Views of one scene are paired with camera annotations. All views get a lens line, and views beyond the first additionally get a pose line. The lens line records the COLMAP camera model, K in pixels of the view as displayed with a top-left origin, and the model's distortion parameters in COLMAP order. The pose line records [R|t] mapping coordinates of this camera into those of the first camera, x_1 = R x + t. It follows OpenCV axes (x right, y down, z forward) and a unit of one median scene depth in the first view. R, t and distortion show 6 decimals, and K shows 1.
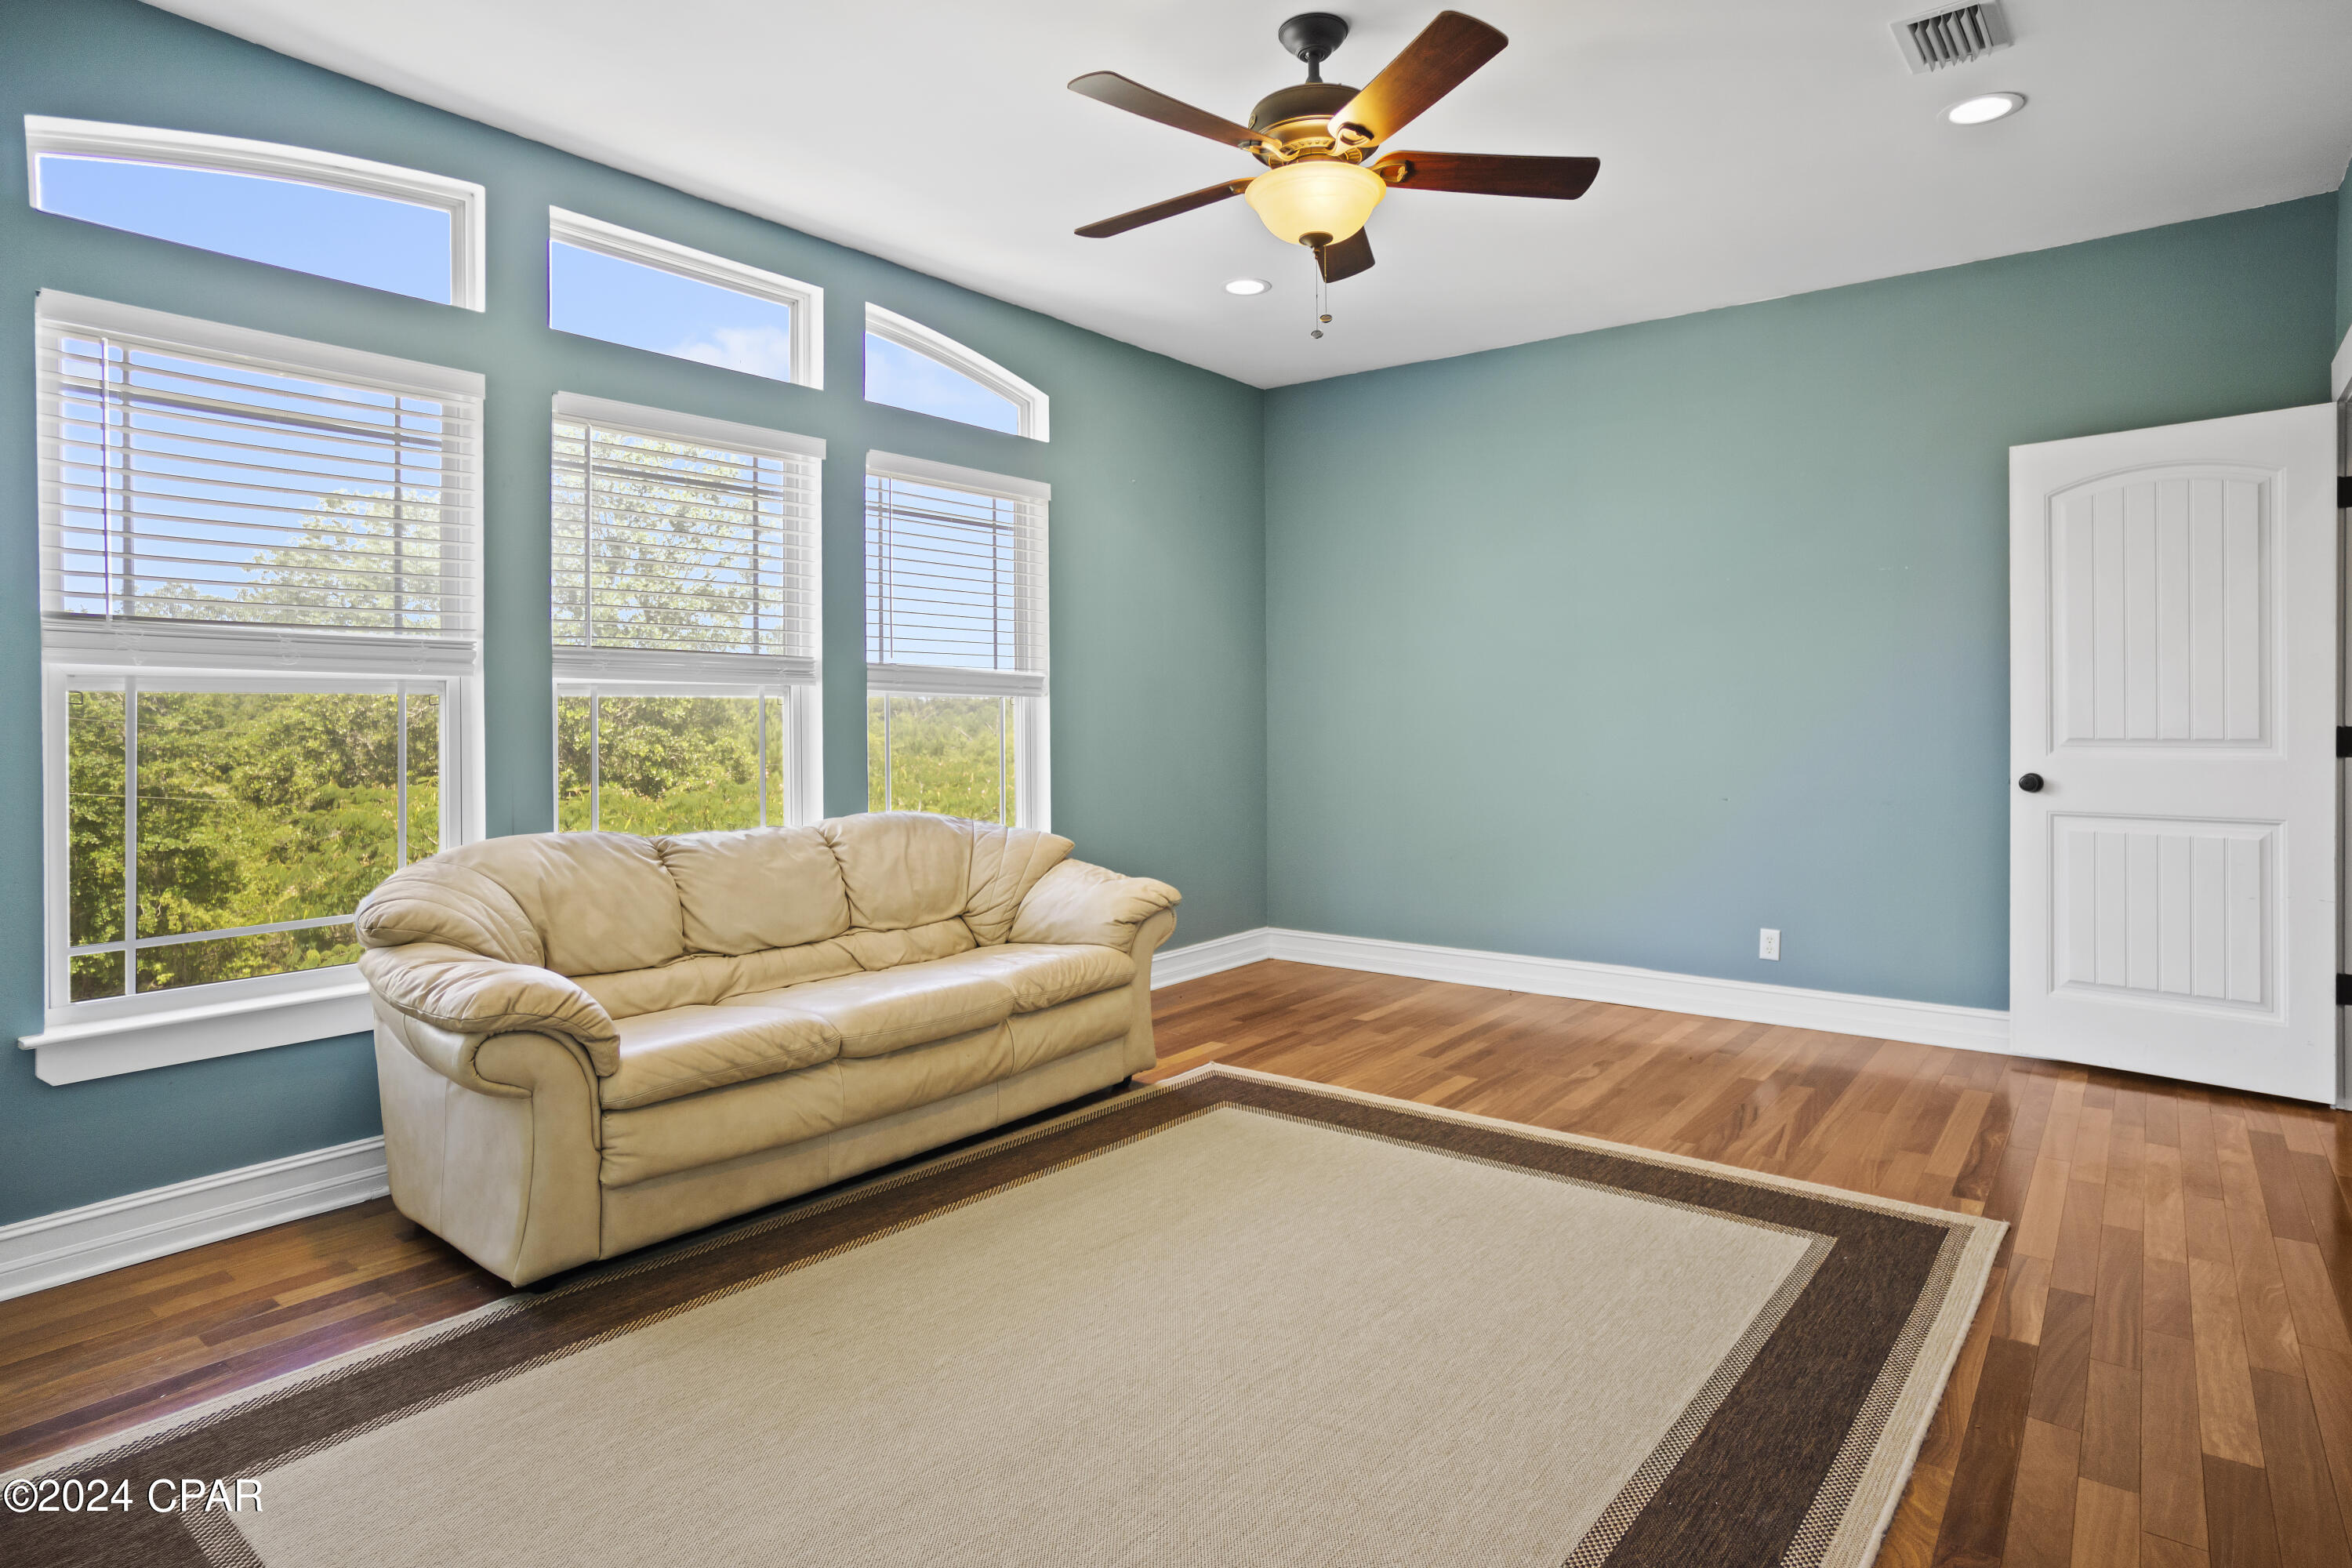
lens RADIAL K [[1309.6, 0, 1155.8], [0, 1309.6, 724.7], [0, 0, 1]] dist [-0.064413, 0.031650]
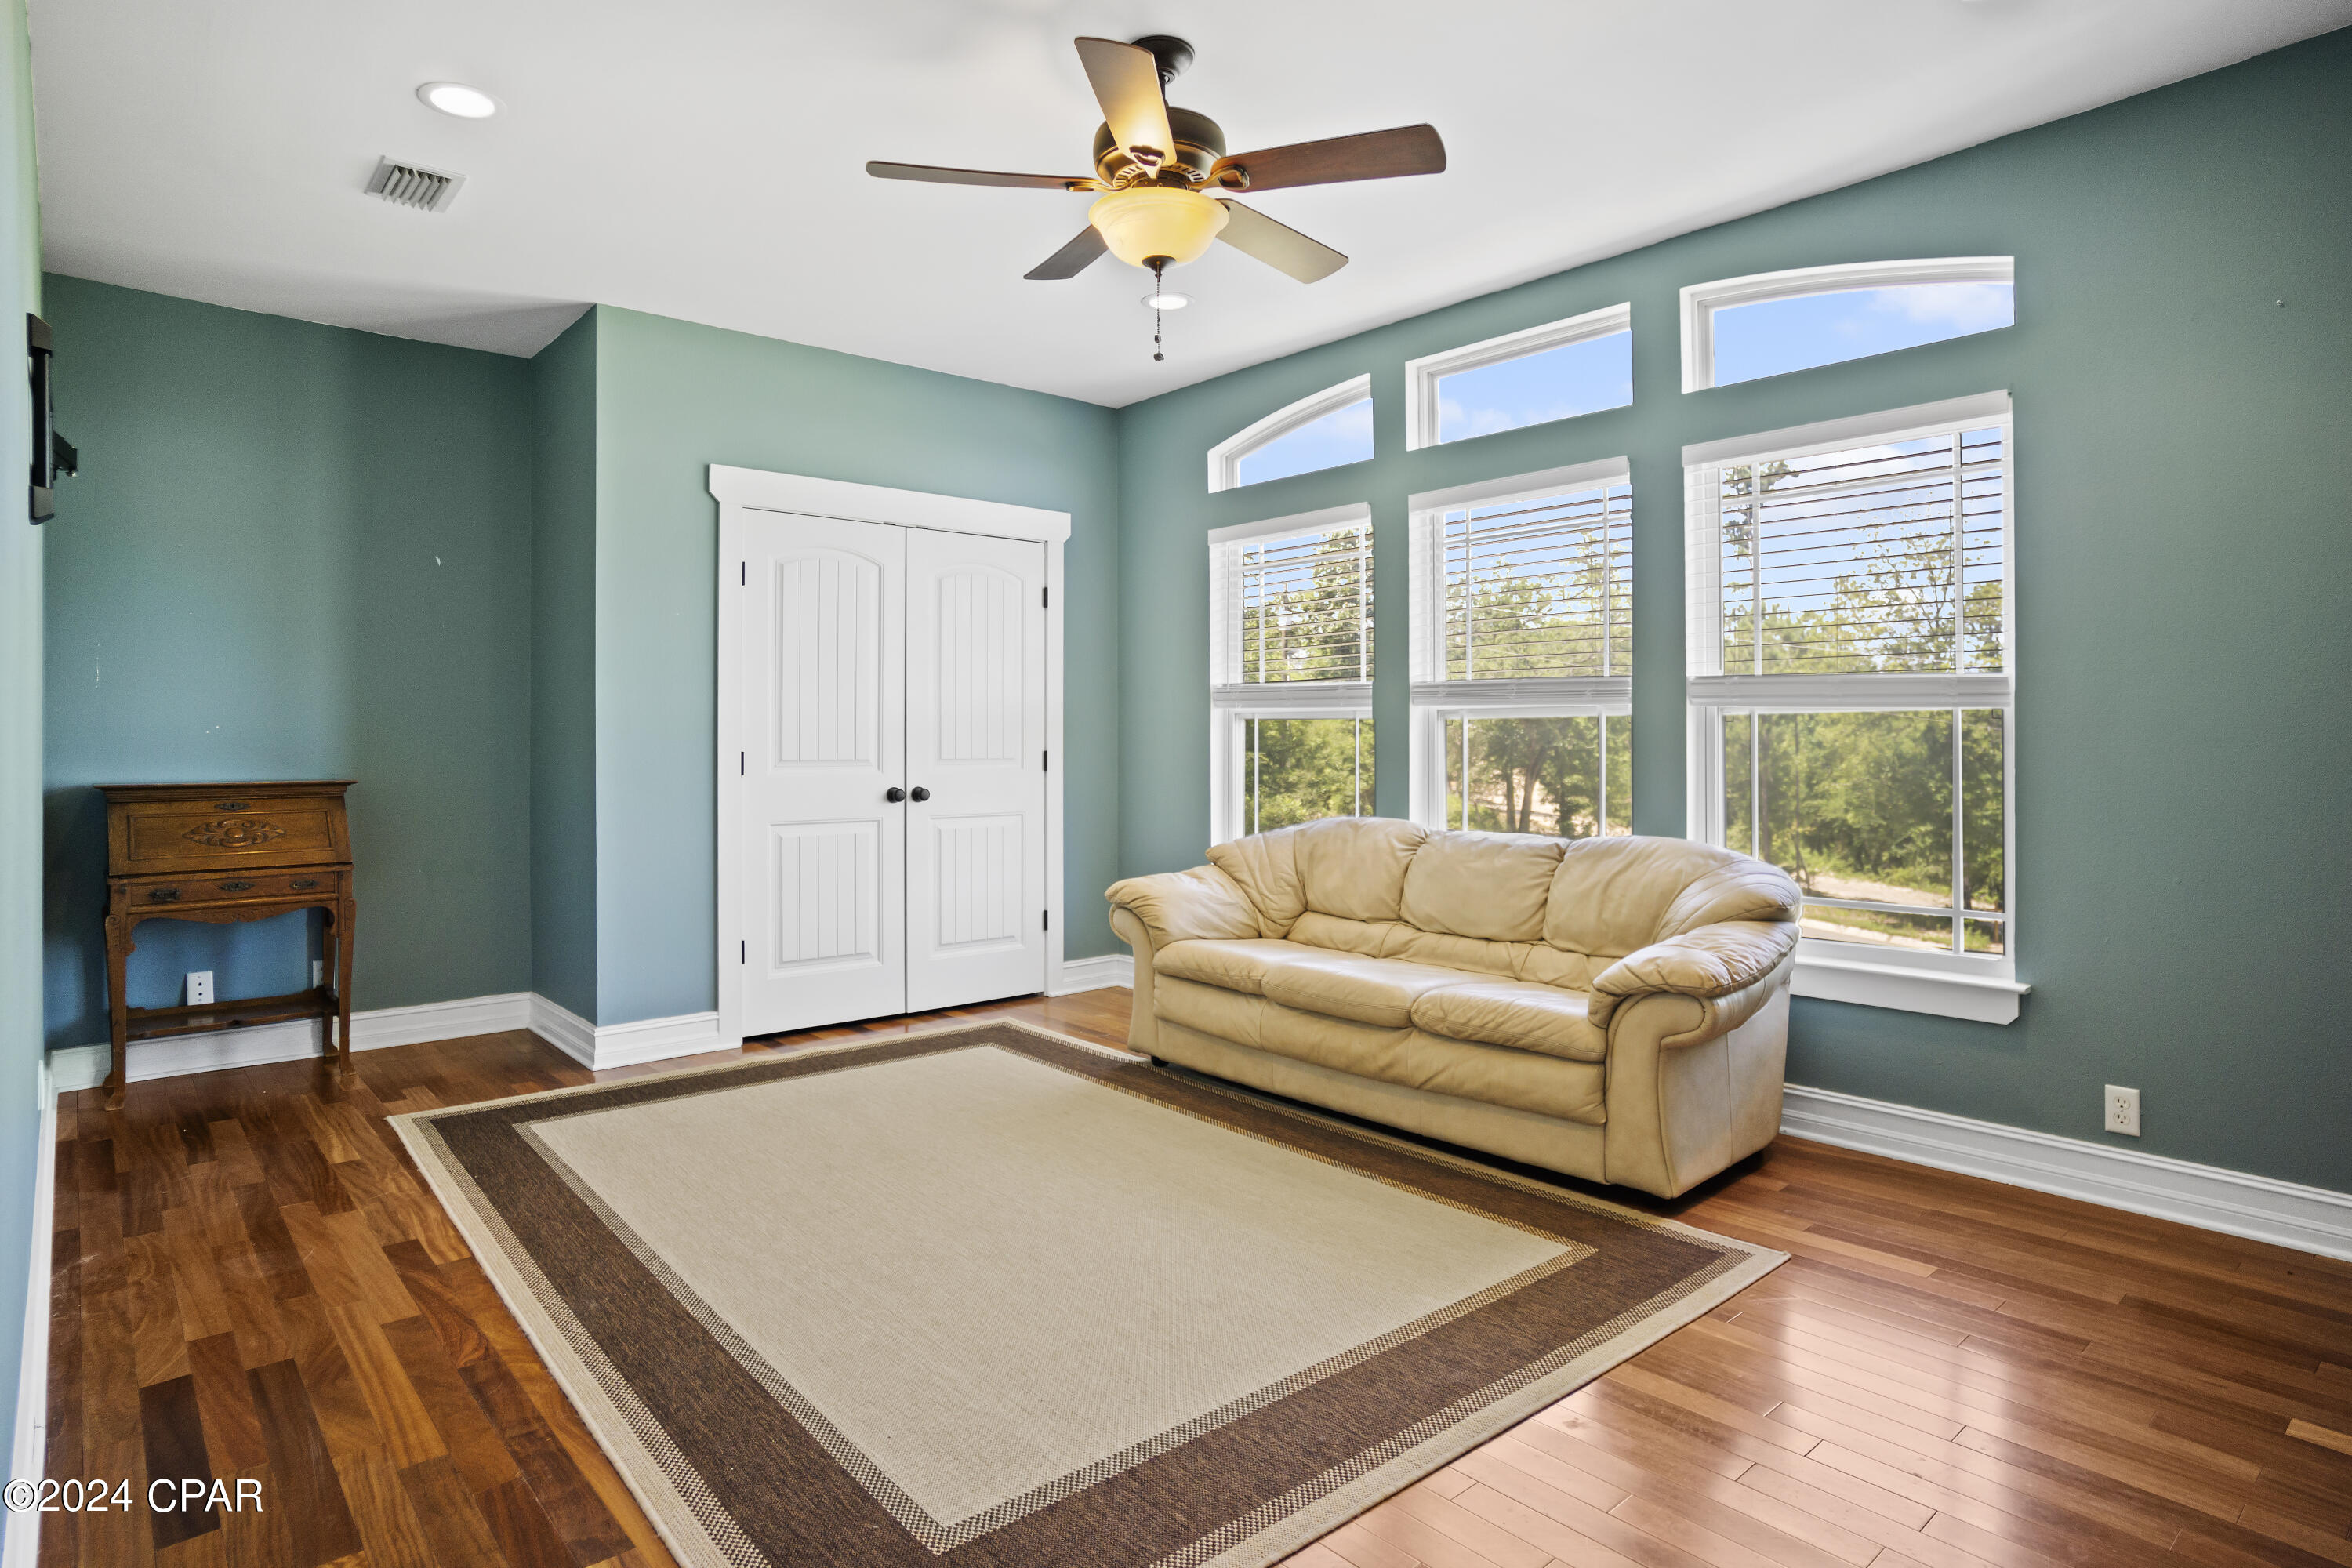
lens RADIAL K [[1309.6, 0, 1155.8], [0, 1309.6, 724.7], [0, 0, 1]] dist [-0.064413, 0.031650]
pose [[-0.202677, -0.001926, -0.979244, 0.964521], [-0.002973, 0.999995, -0.001351, -0.013543], [0.979241, 0.002637, -0.202681, 1.045707]]
